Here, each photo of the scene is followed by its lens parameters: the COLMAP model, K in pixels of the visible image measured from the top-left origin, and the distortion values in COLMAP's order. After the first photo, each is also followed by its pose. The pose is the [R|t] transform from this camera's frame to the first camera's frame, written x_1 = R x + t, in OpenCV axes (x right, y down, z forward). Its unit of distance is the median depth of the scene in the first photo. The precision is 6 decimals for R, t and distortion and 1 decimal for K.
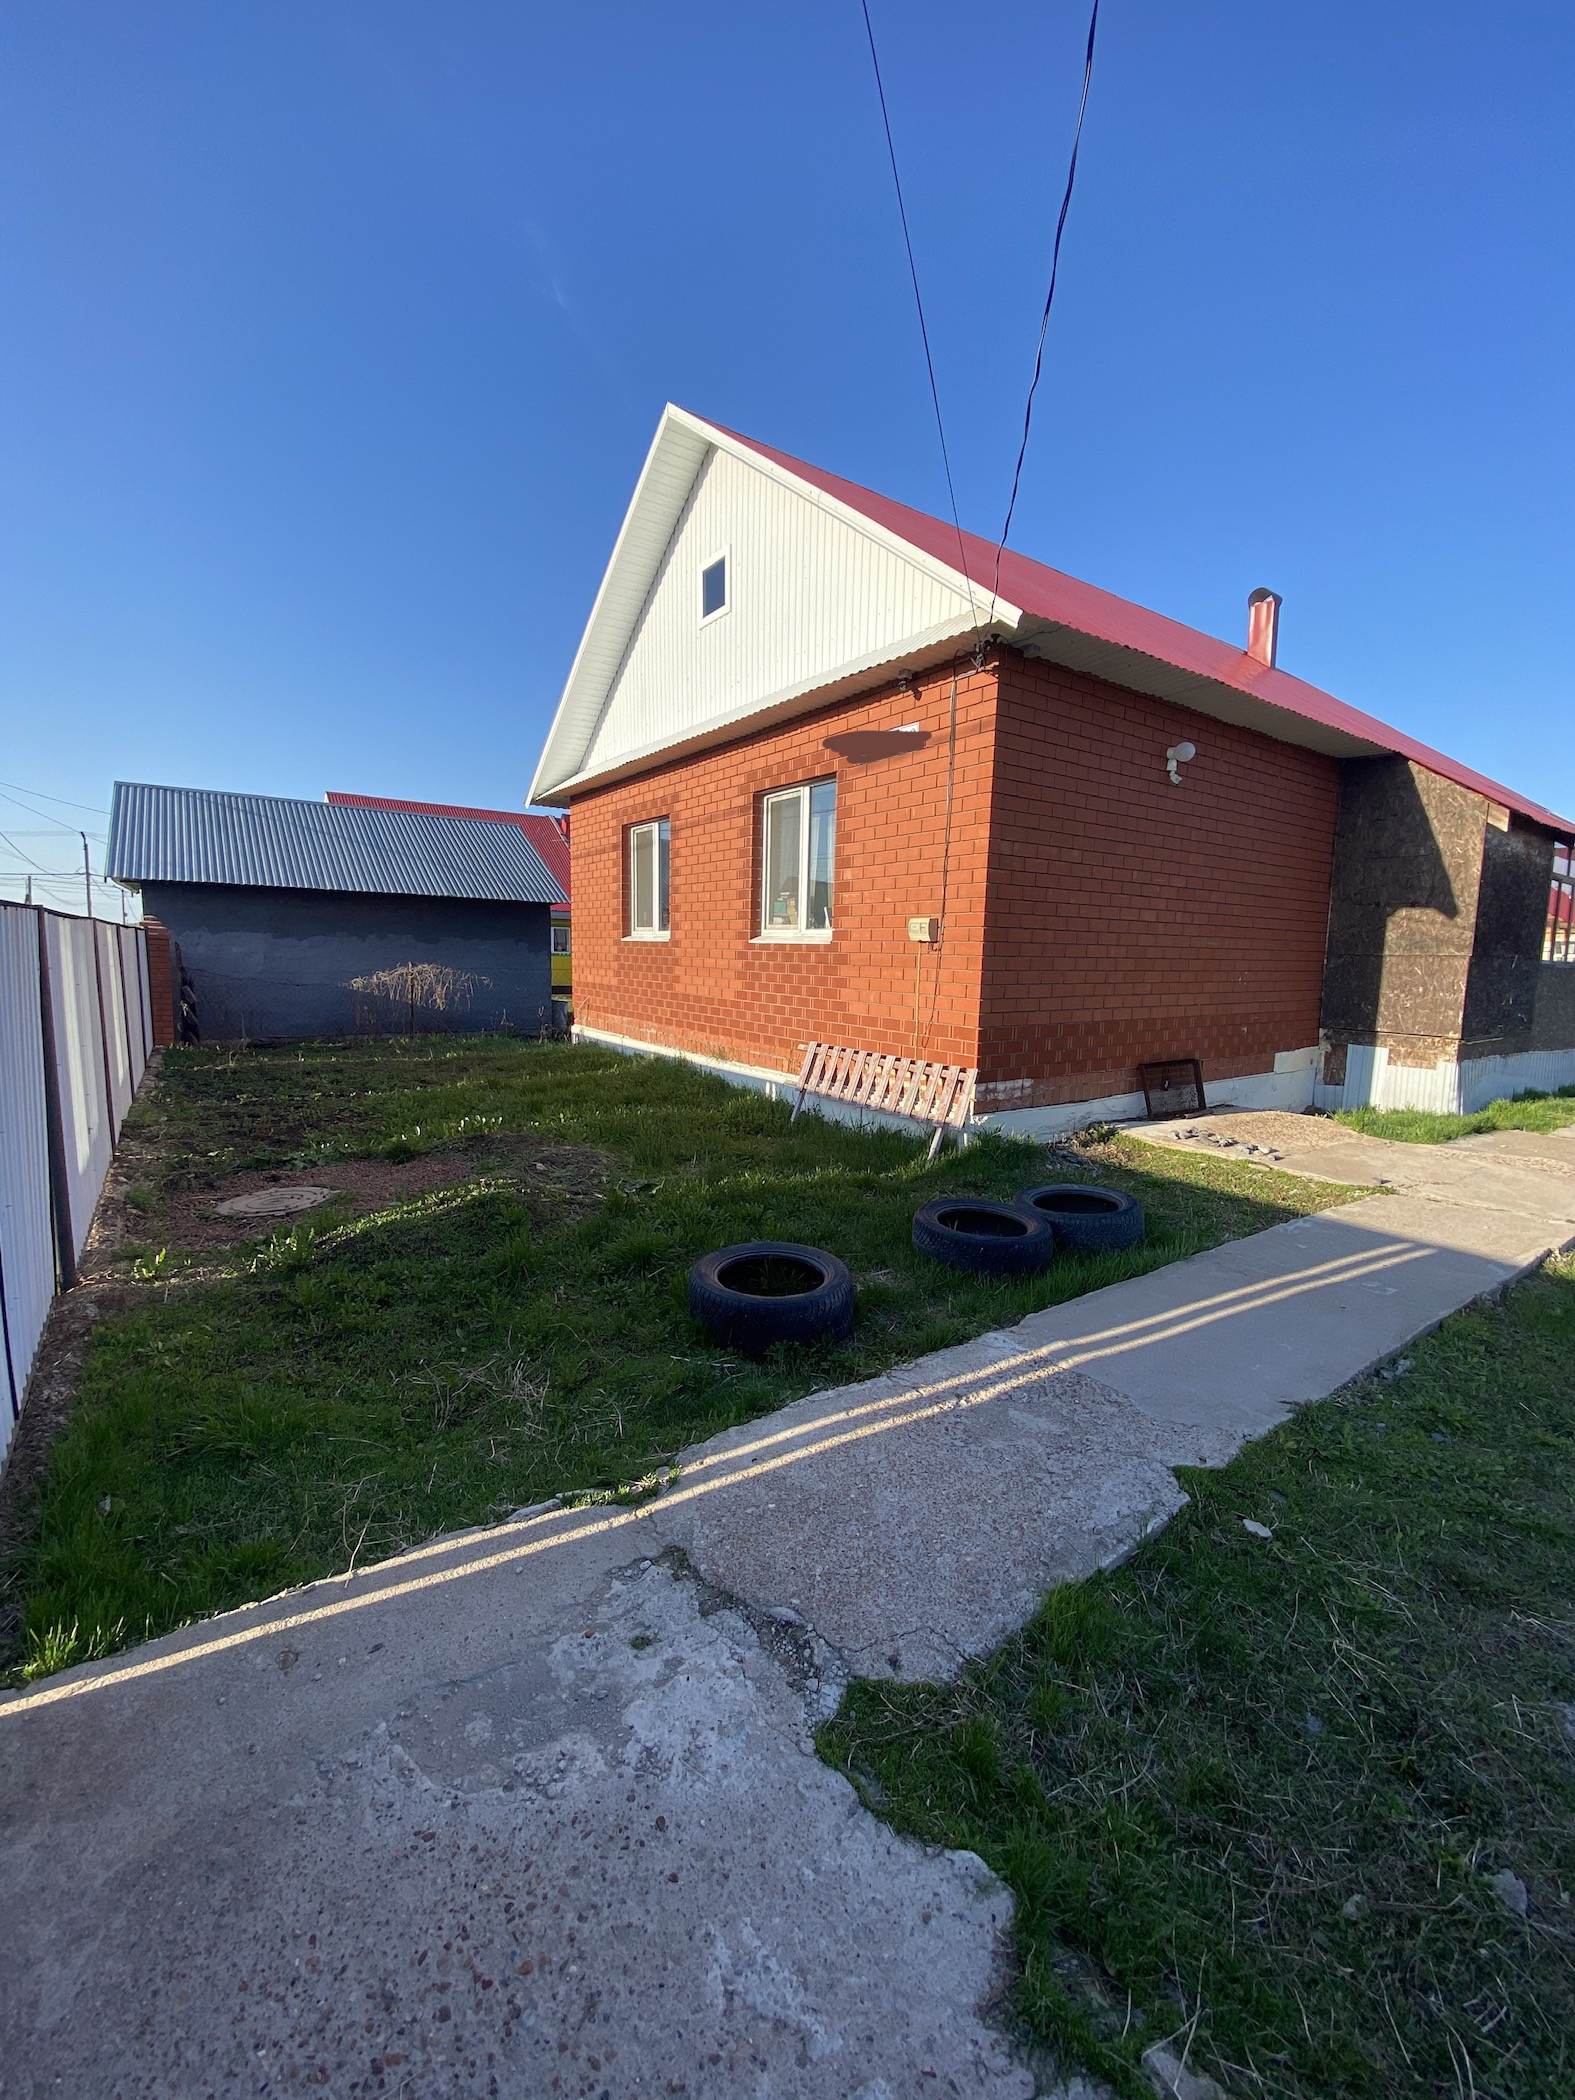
lens RADIAL K [[852.0, 0, 782.2], [0, 852.0, 1052.1], [0, 0, 1]] dist [-0.003628, -0.006899]
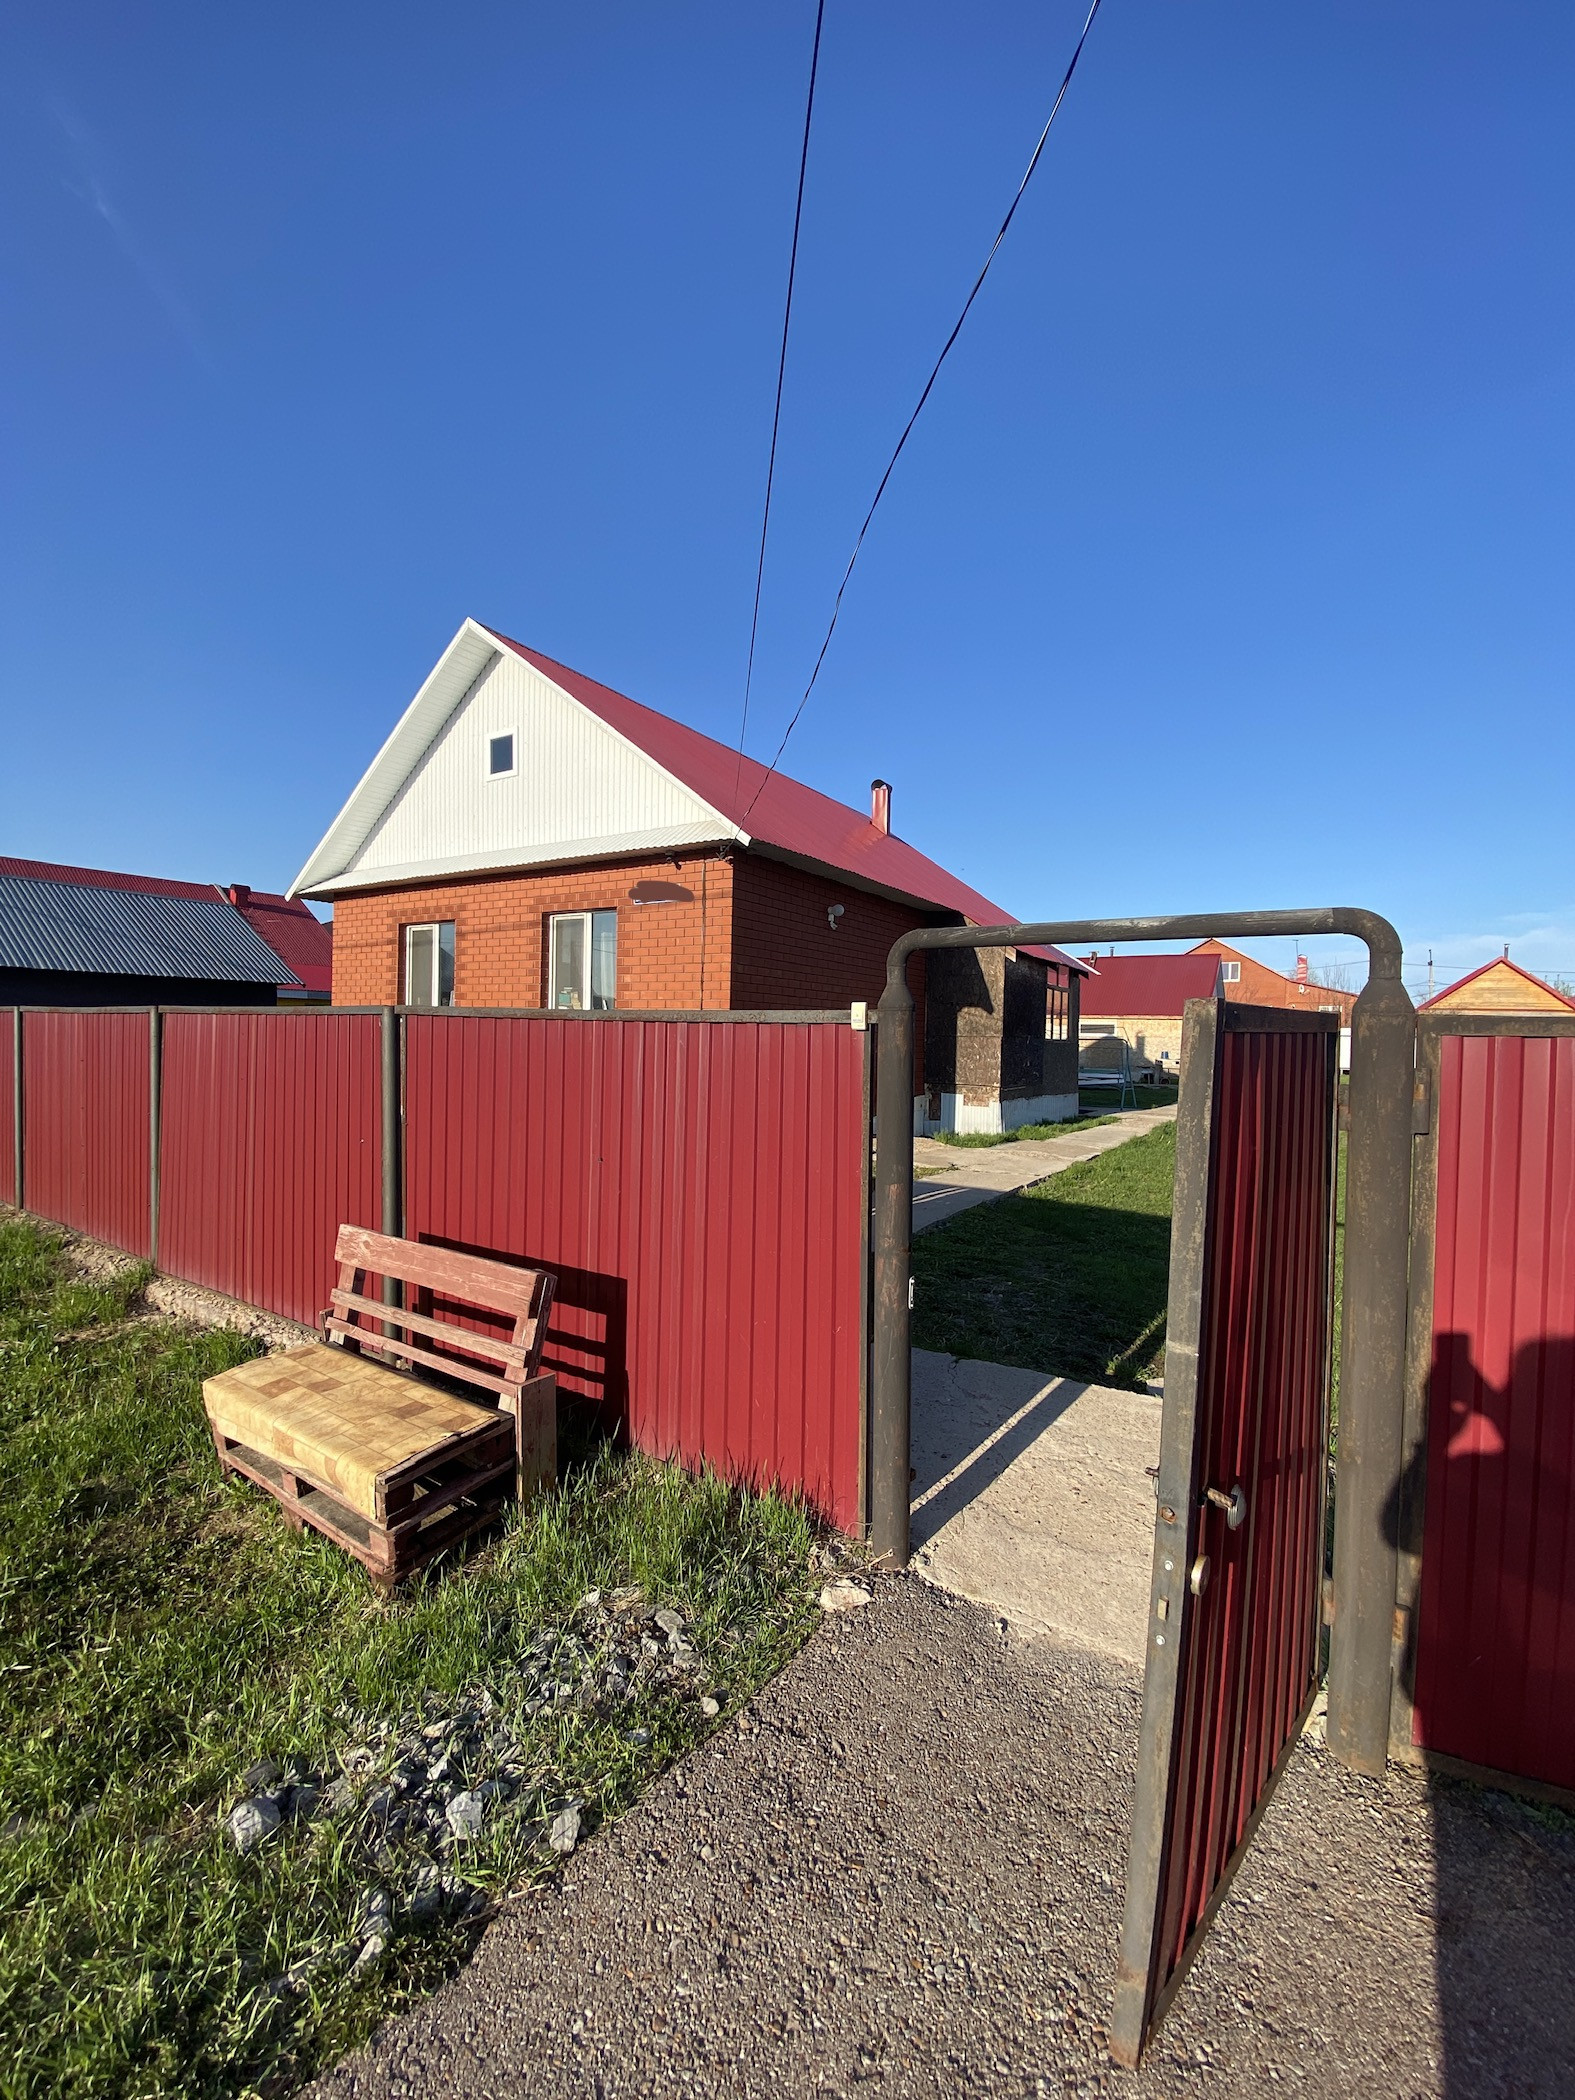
lens RADIAL K [[852.0, 0, 778.5], [0, 852.0, 1042.0], [0, 0, 1]] dist [-0.003628, -0.006899]
pose [[0.931137, -0.001004, 0.364669, -0.208262], [0.038282, 0.994740, -0.095007, 0.041491], [-0.362655, 0.102425, 0.926278, -0.403799]]
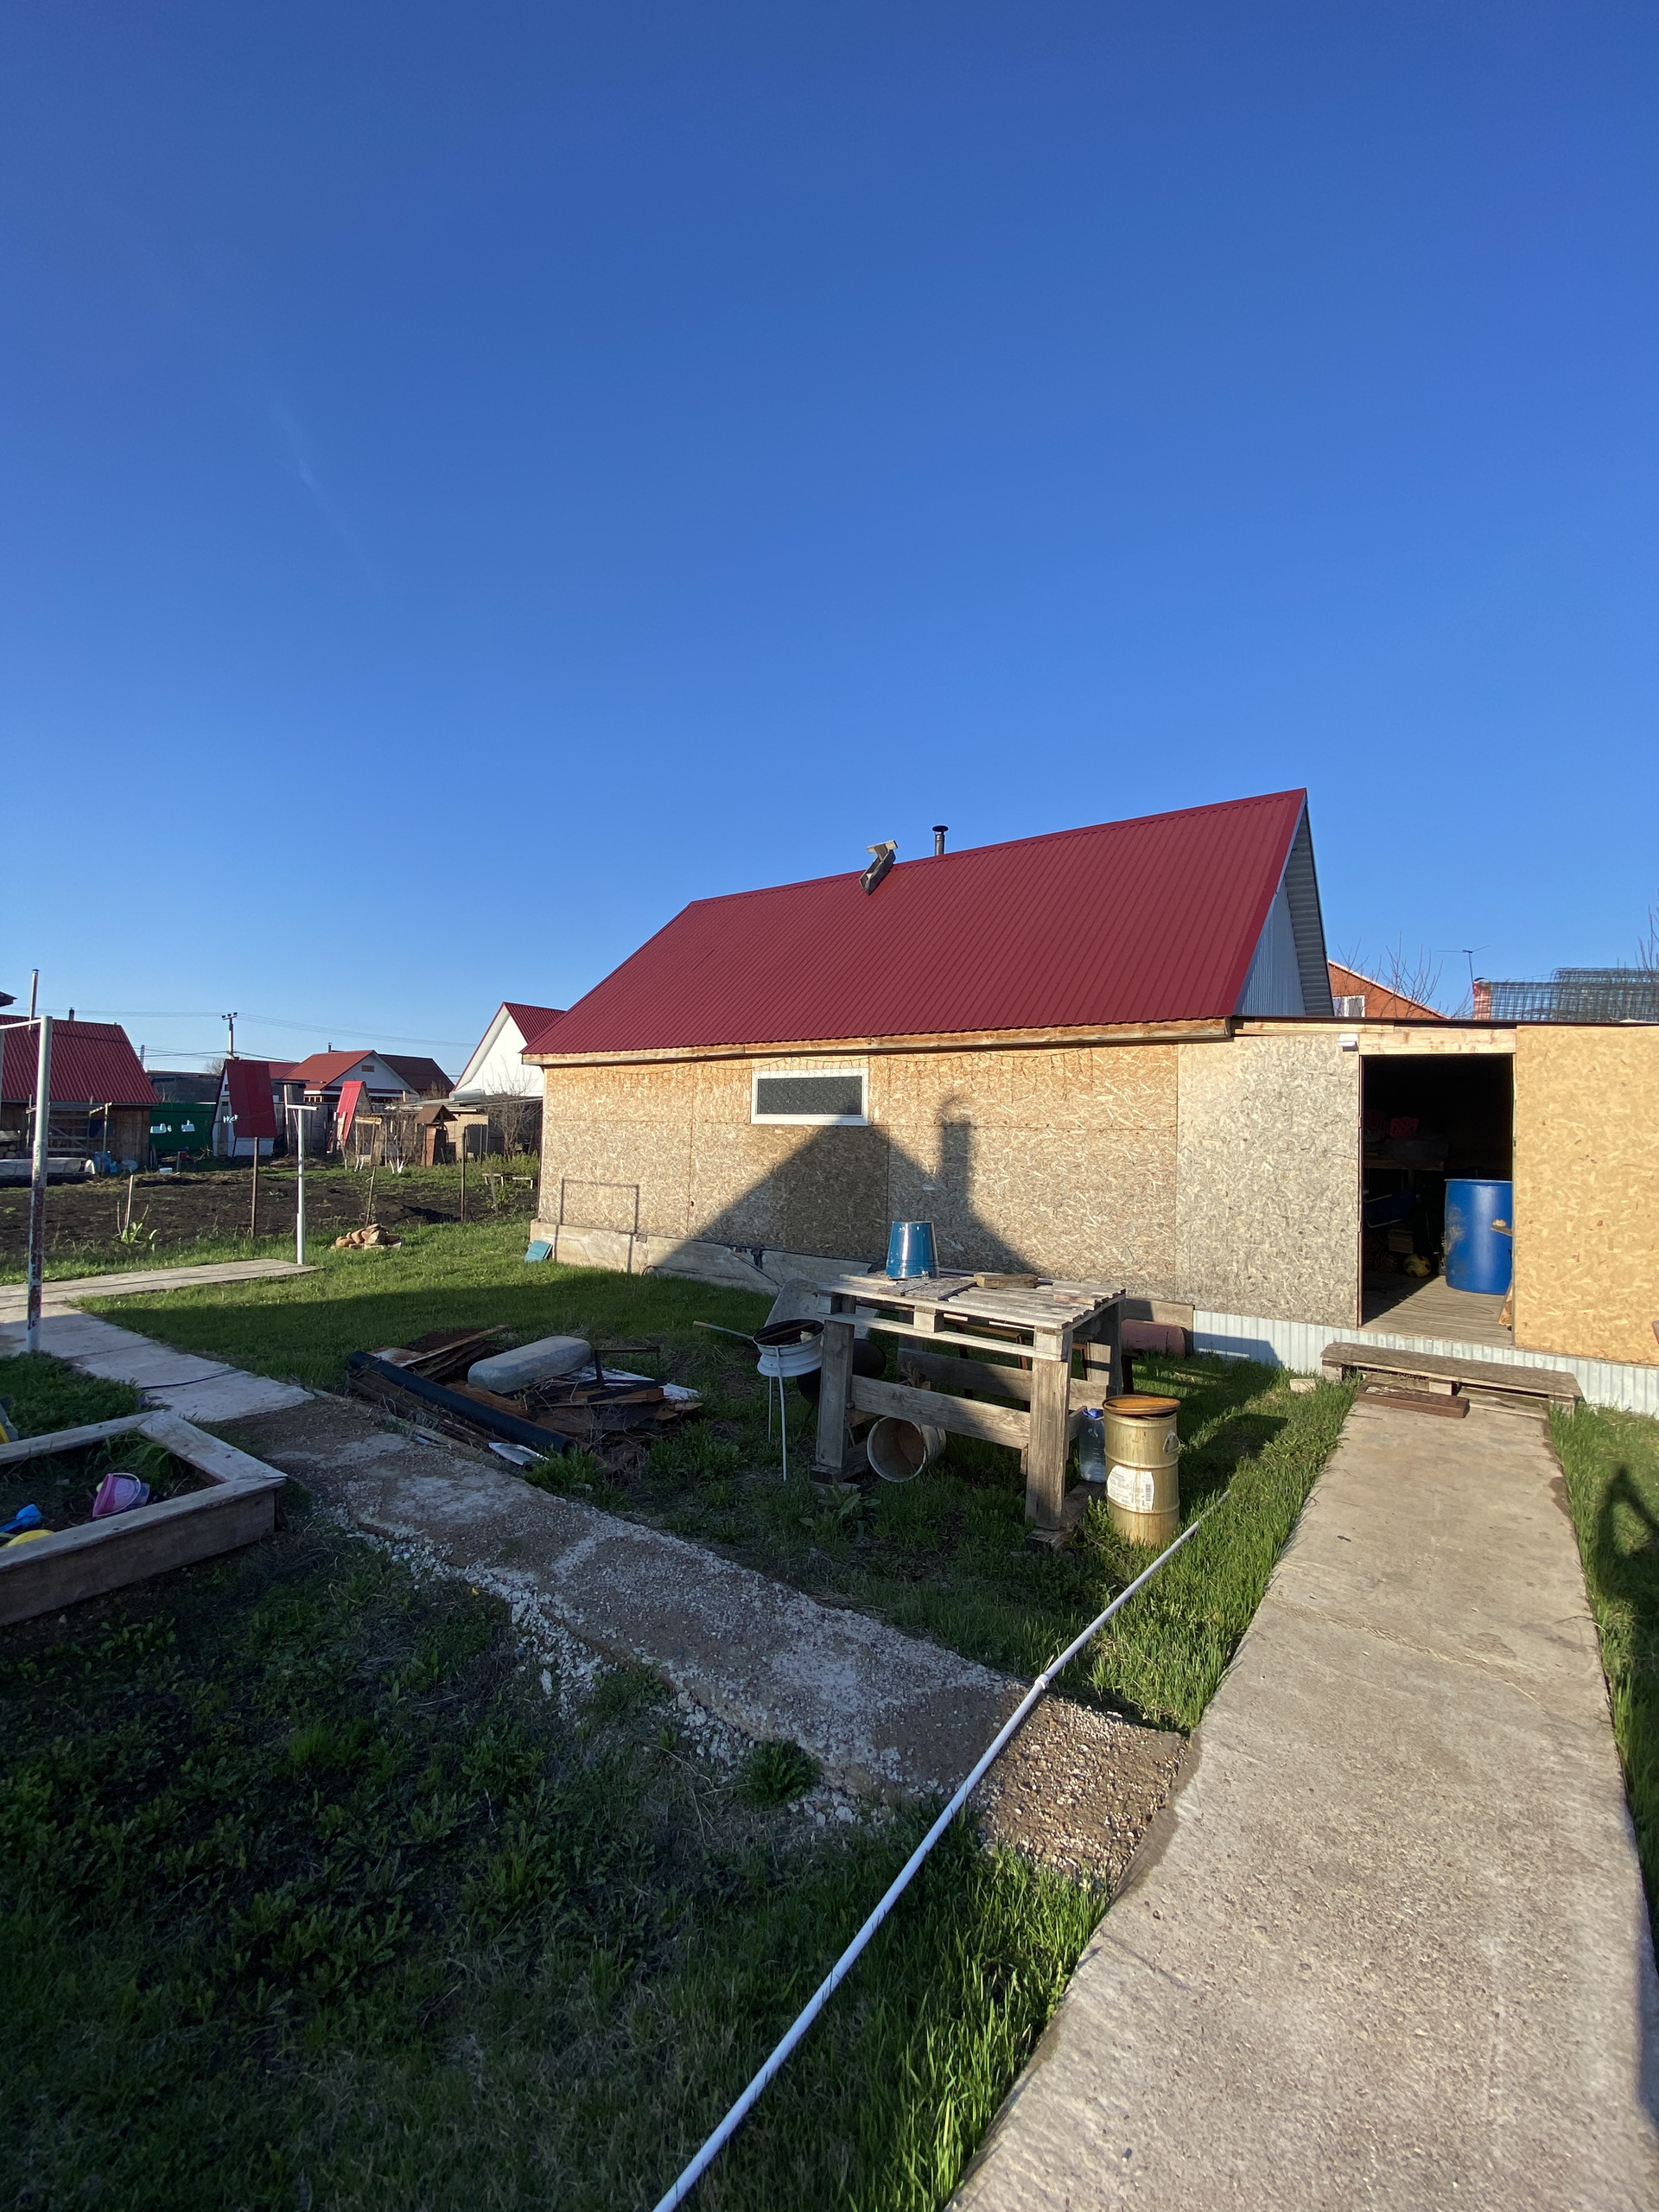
lens RADIAL K [[897.4, 0, 822.2], [0, 897.4, 1106.3], [0, 0, 1]] dist [-0.003628, -0.006899]
pose [[0.957186, -0.016041, 0.289029, 3.116229], [0.052305, 0.991613, -0.118185, -0.276961], [-0.284709, 0.128243, 0.949997, 2.396465]]
